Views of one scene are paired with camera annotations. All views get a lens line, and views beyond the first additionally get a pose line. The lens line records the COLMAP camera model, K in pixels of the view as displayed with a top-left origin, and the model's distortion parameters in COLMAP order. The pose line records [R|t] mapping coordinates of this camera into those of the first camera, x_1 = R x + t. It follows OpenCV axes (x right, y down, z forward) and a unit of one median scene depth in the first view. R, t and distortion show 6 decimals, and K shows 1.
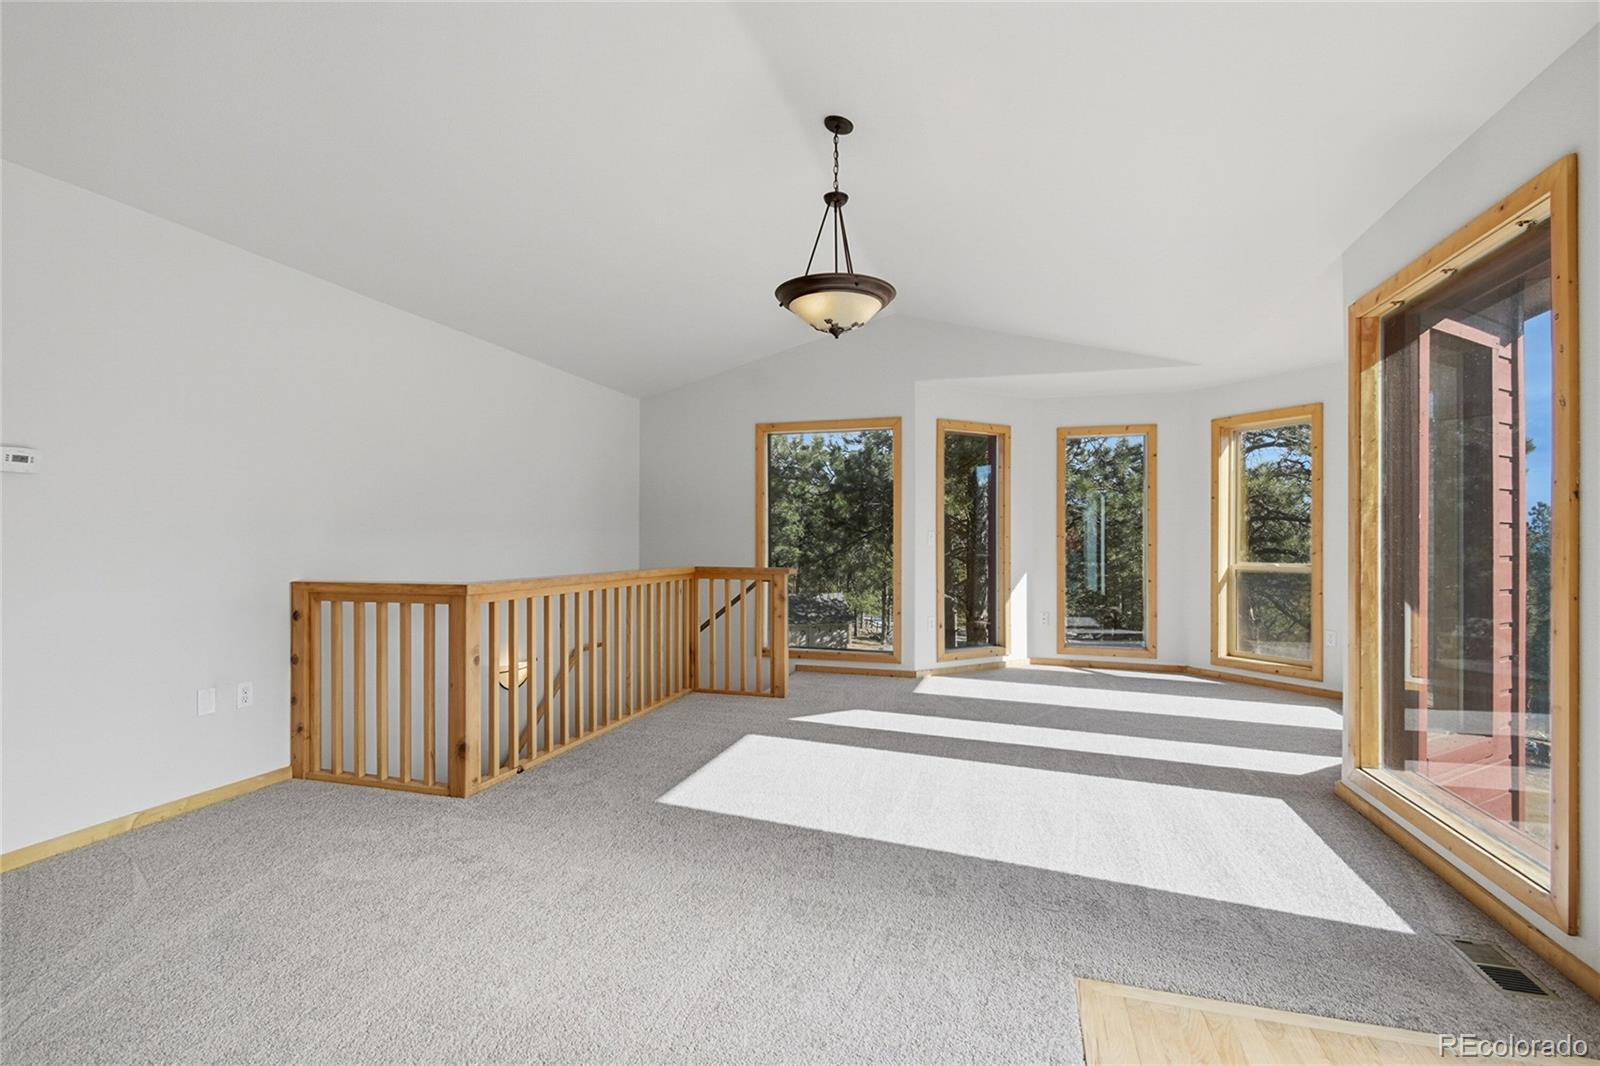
lens RADIAL K [[708.8, 0, 799.4], [0, 708.8, 532.1], [0, 0, 1]] dist [0.004785, -0.000145]
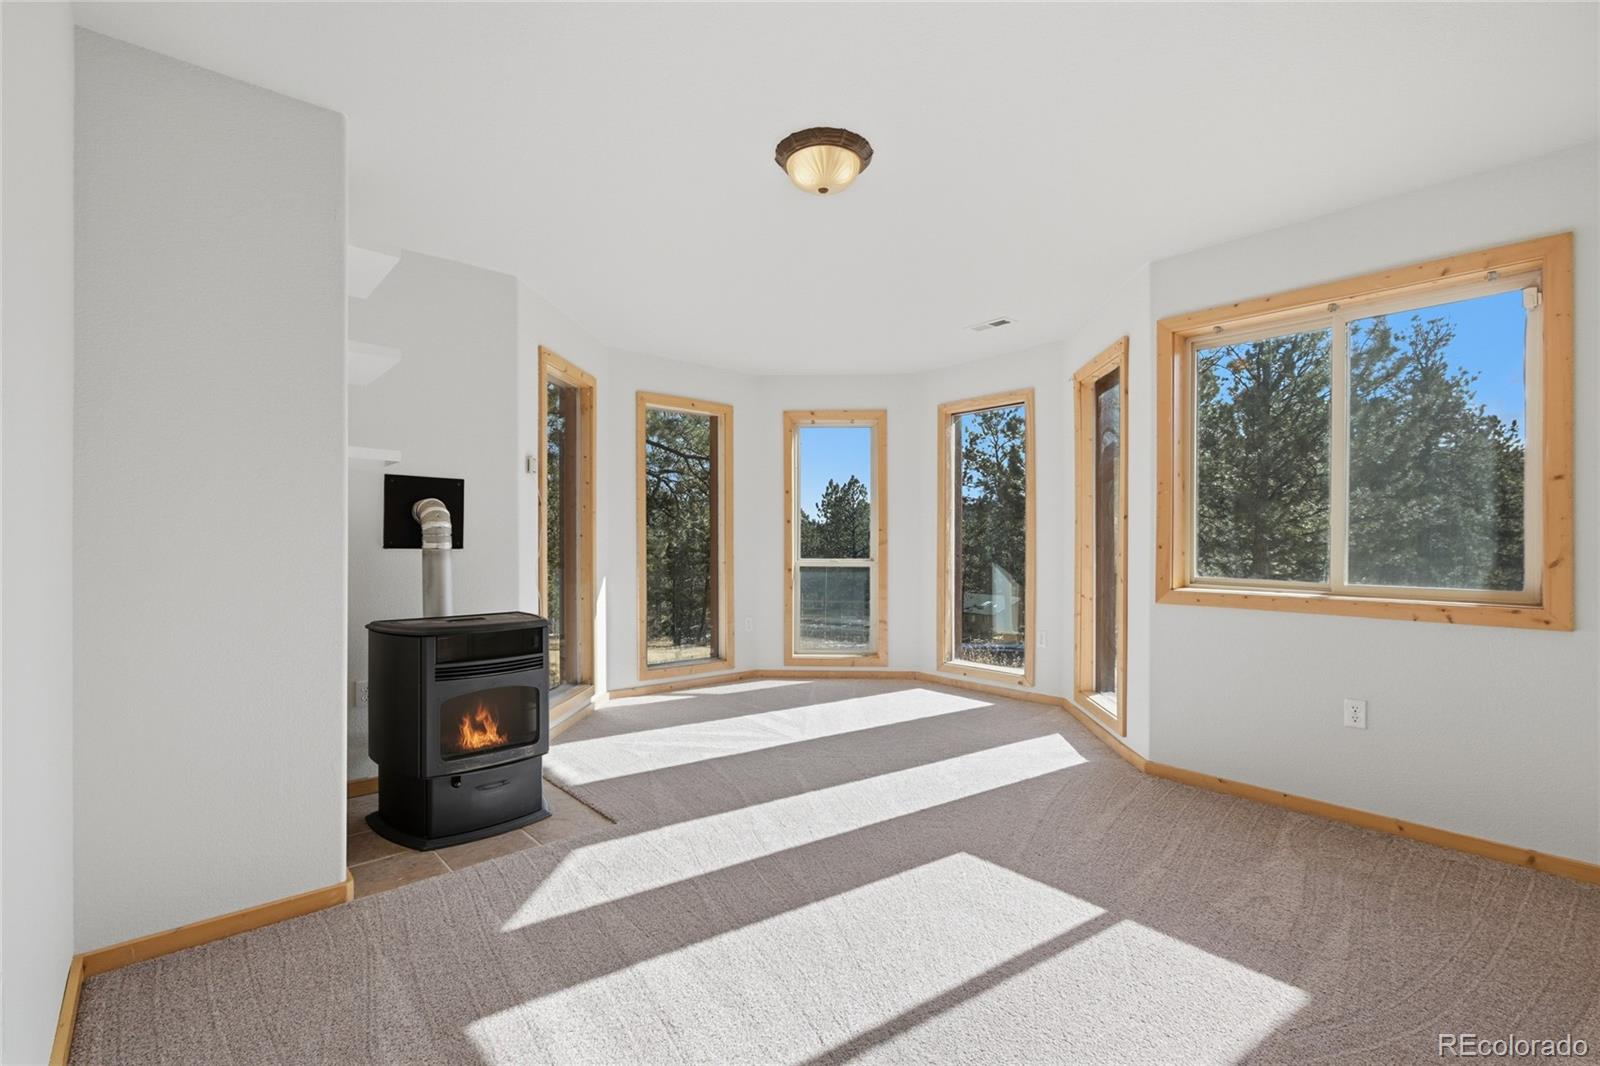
lens RADIAL K [[708.8, 0, 793.0], [0, 708.8, 539.0], [0, 0, 1]] dist [0.004785, -0.000145]
pose [[0.527007, -0.006886, 0.849833, -0.251093], [-0.008603, 0.999873, 0.013437, 0.002183], [-0.849818, -0.014393, 0.526880, 0.528240]]
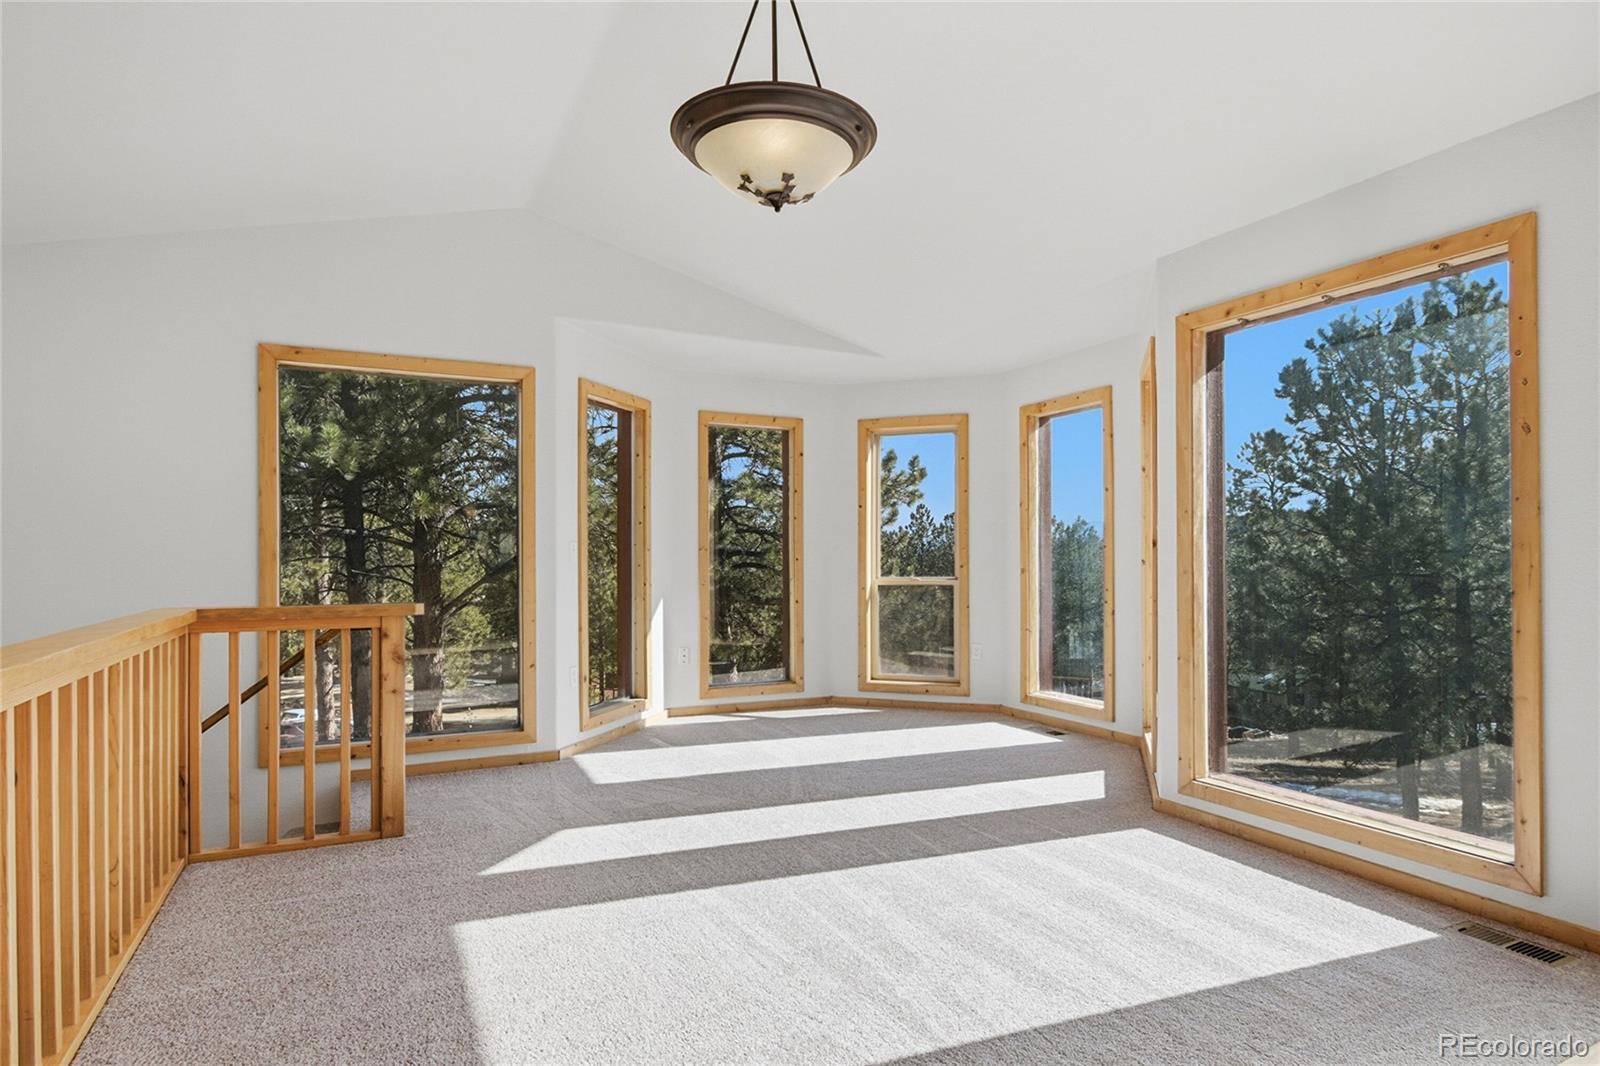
lens RADIAL K [[869.3, 0, 794.5], [0, 869.3, 541.3], [0, 0, 1]] dist [0.001444, 0.000740]
pose [[0.730992, 0.006963, 0.682350, -0.252991], [-0.003584, 0.999973, -0.006365, 0.003824], [-0.682376, 0.002207, 0.730998, 0.271870]]
